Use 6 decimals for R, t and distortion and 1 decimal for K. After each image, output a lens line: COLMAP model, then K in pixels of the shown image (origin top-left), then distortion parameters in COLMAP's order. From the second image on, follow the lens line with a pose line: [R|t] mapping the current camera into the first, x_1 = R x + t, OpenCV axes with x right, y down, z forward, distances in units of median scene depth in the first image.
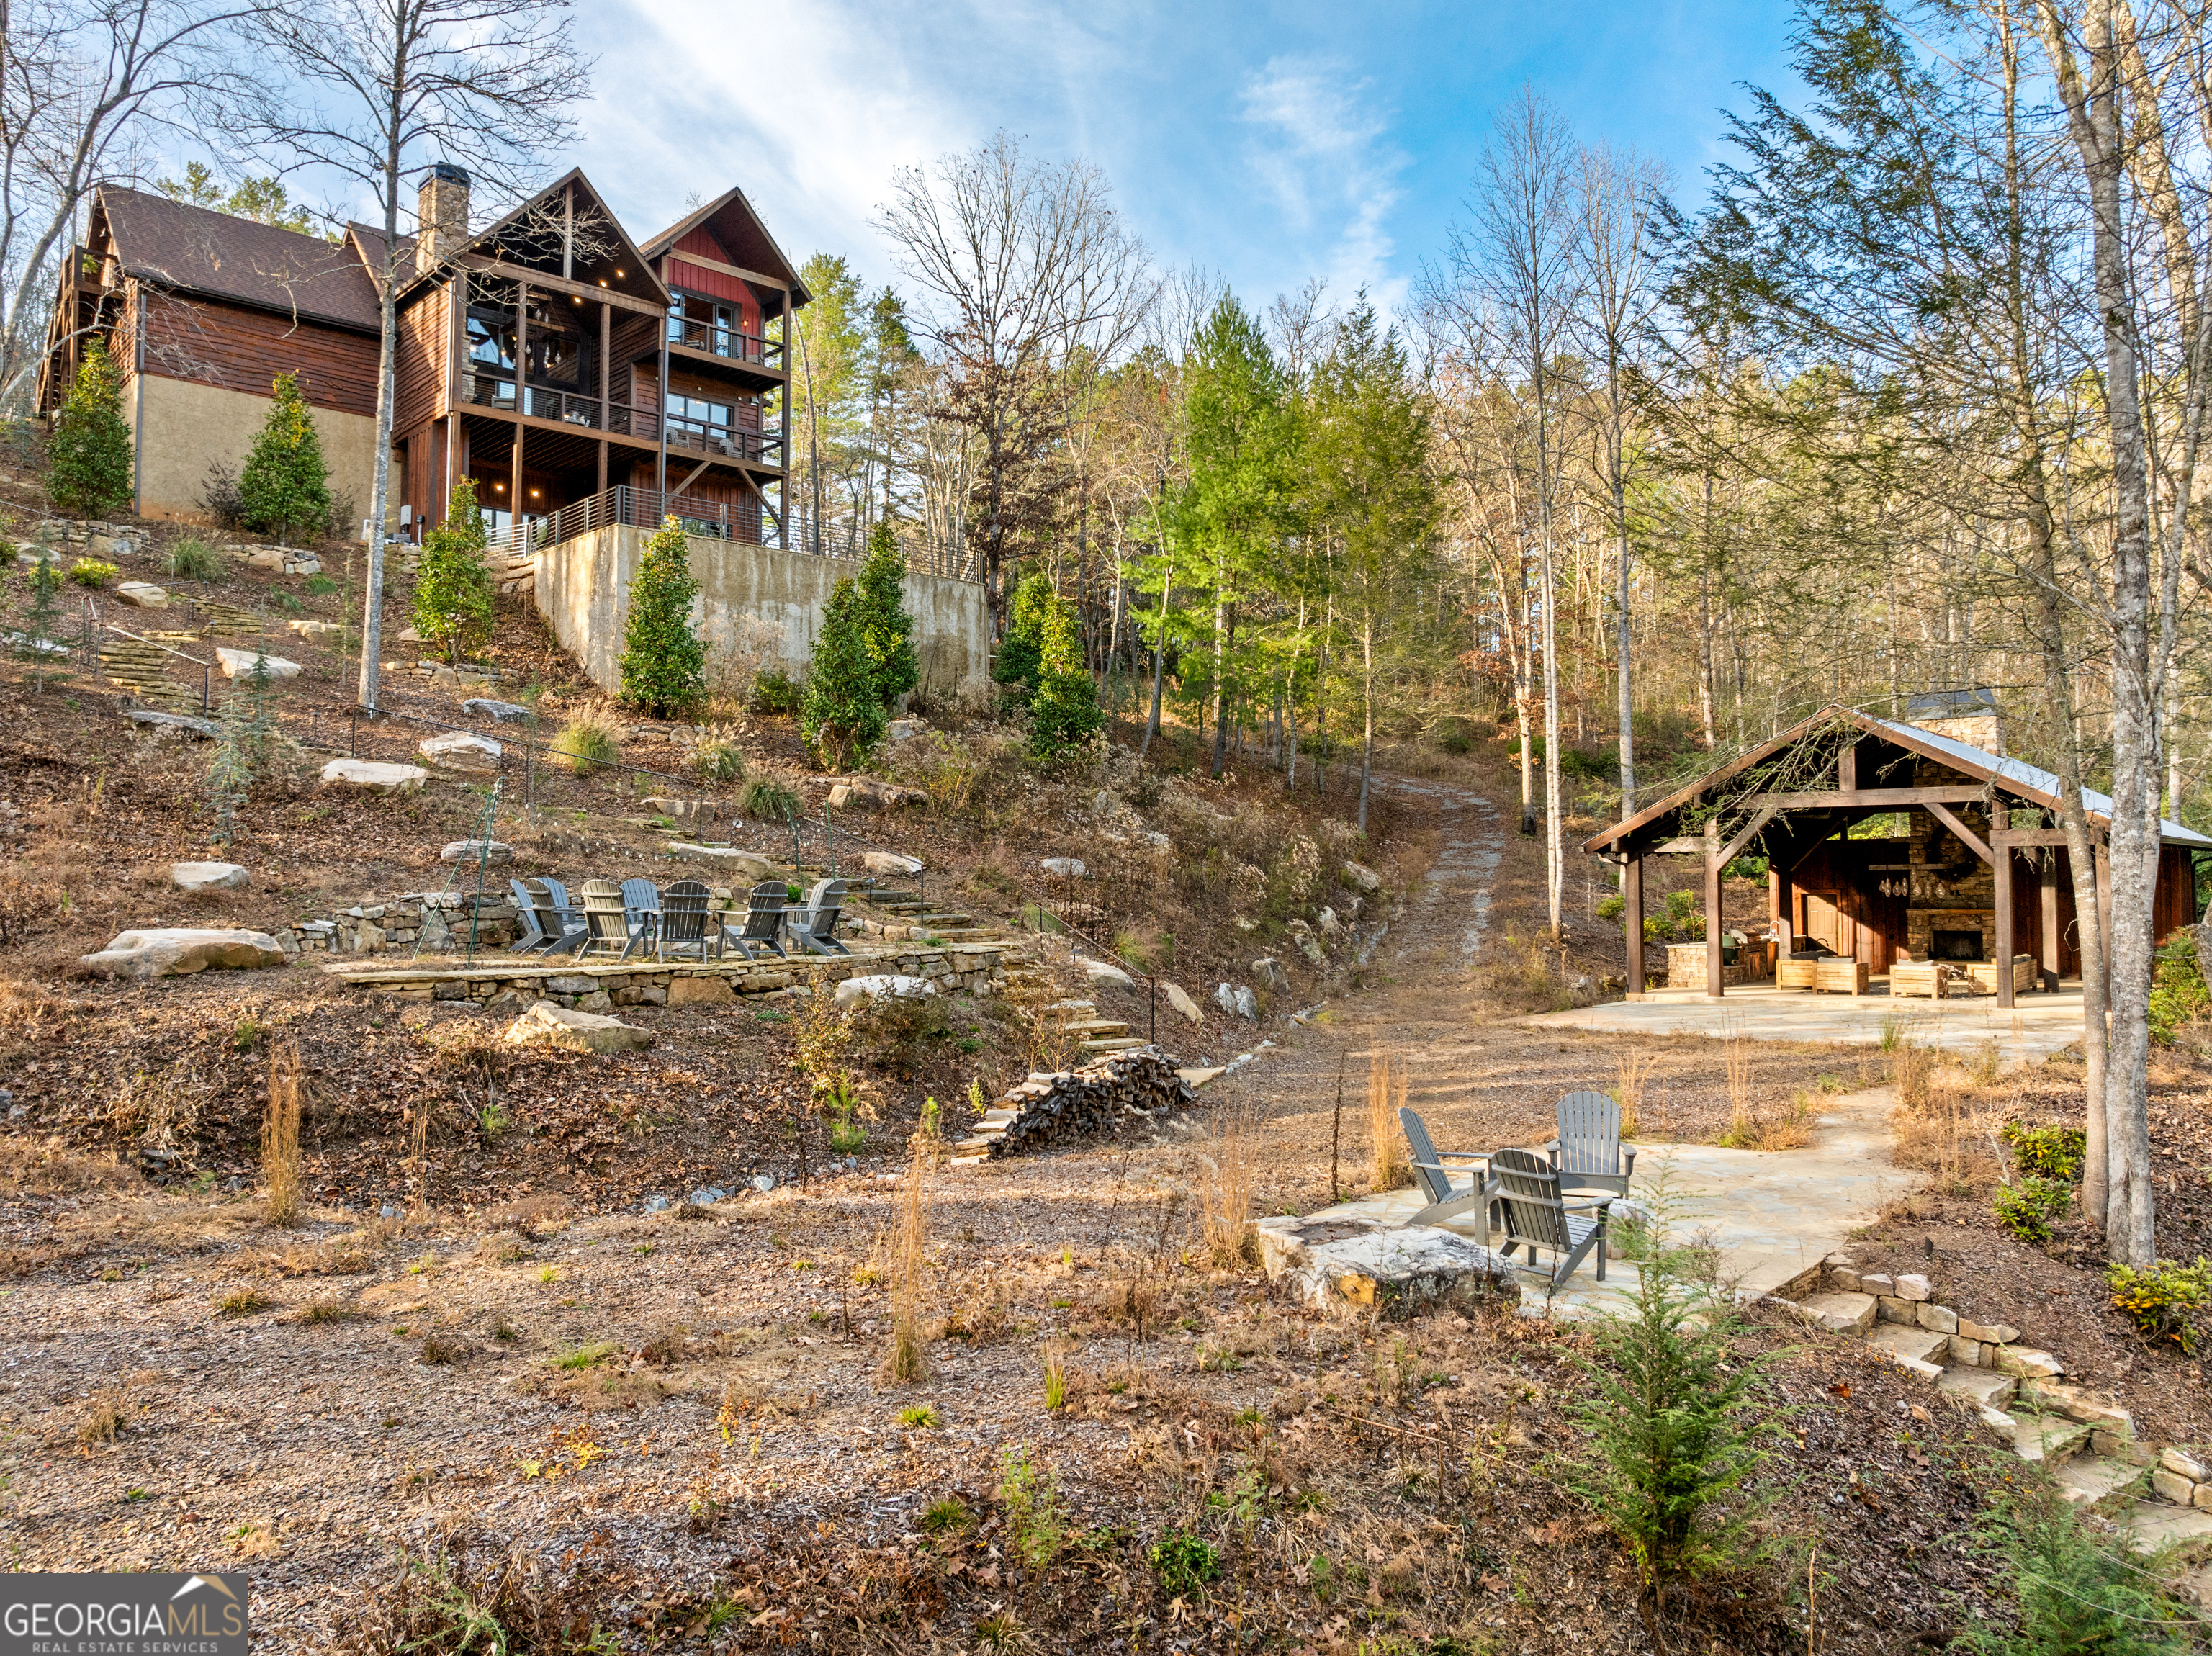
lens RADIAL K [[1540.4, 0, 1104.9], [0, 1540.4, 881.0], [0, 0, 1]] dist [0.001349, 0.002010]
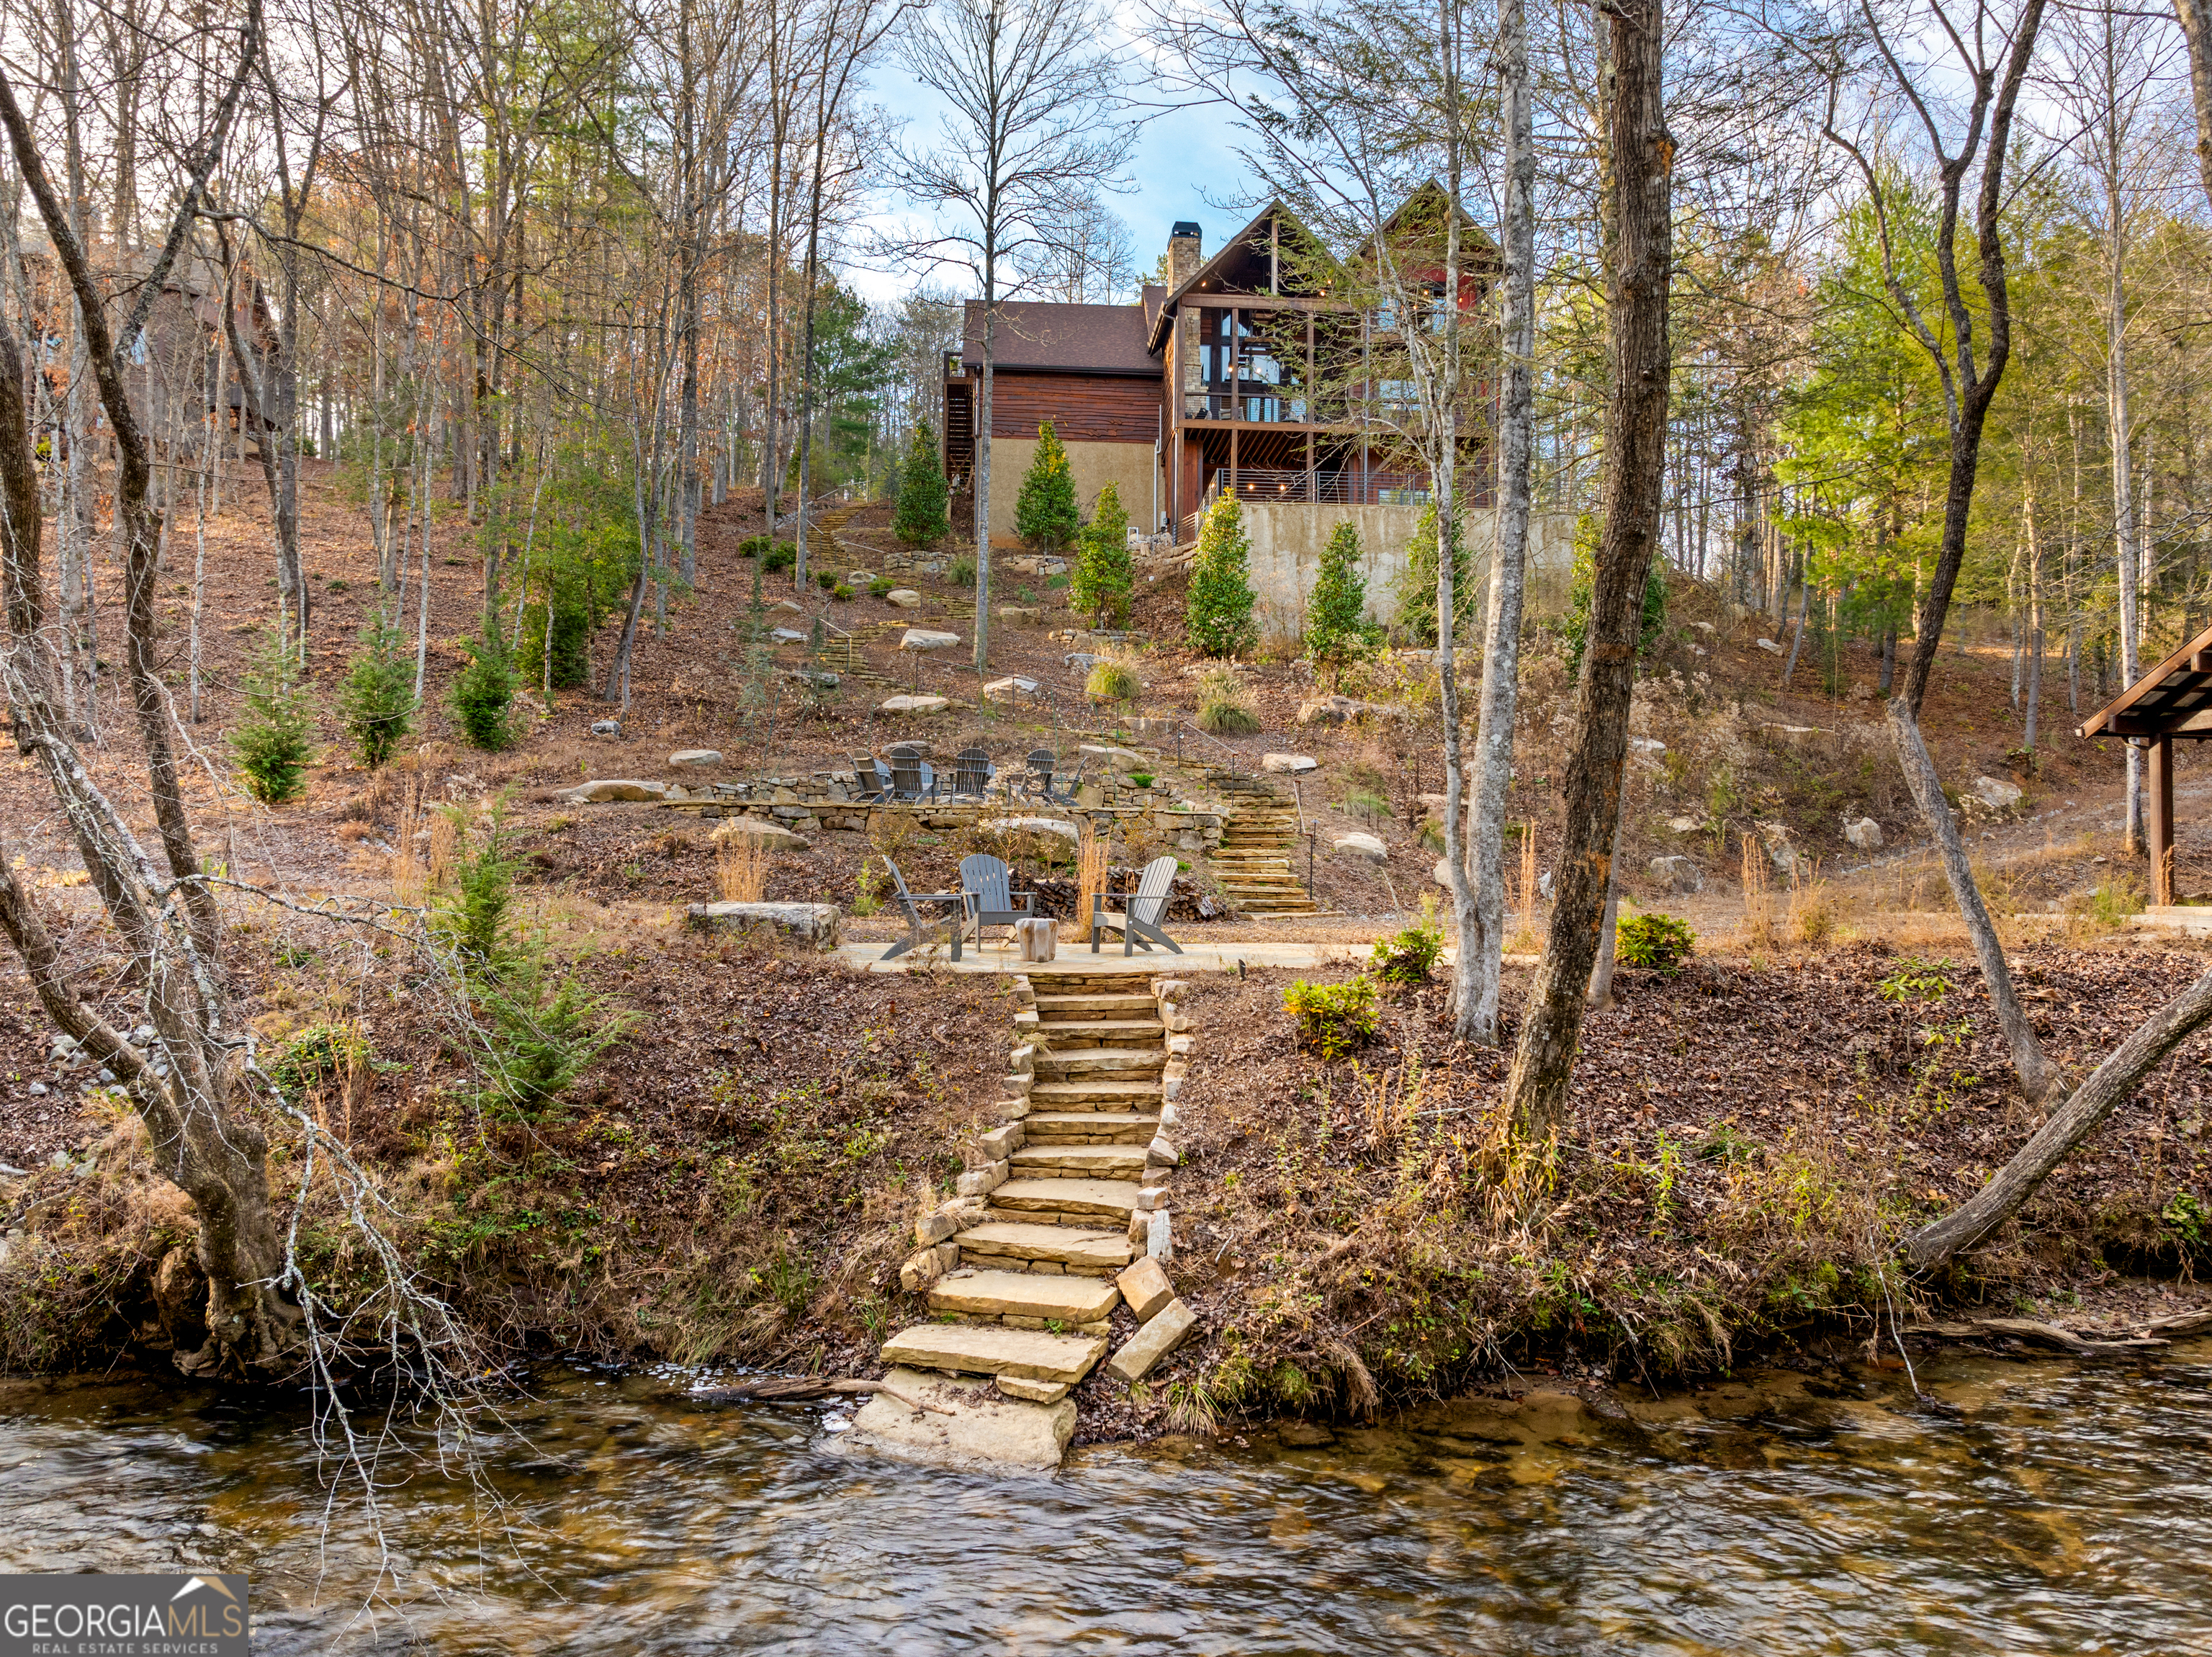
lens RADIAL K [[1540.6, 0, 1104.9], [0, 1540.6, 881.5], [0, 0, 1]] dist [0.001349, 0.002010]
pose [[0.782763, 0.009784, -0.622243, 0.313983], [-0.006929, 0.999951, 0.007007, 0.047768], [0.622282, -0.001174, 0.782793, 0.017786]]
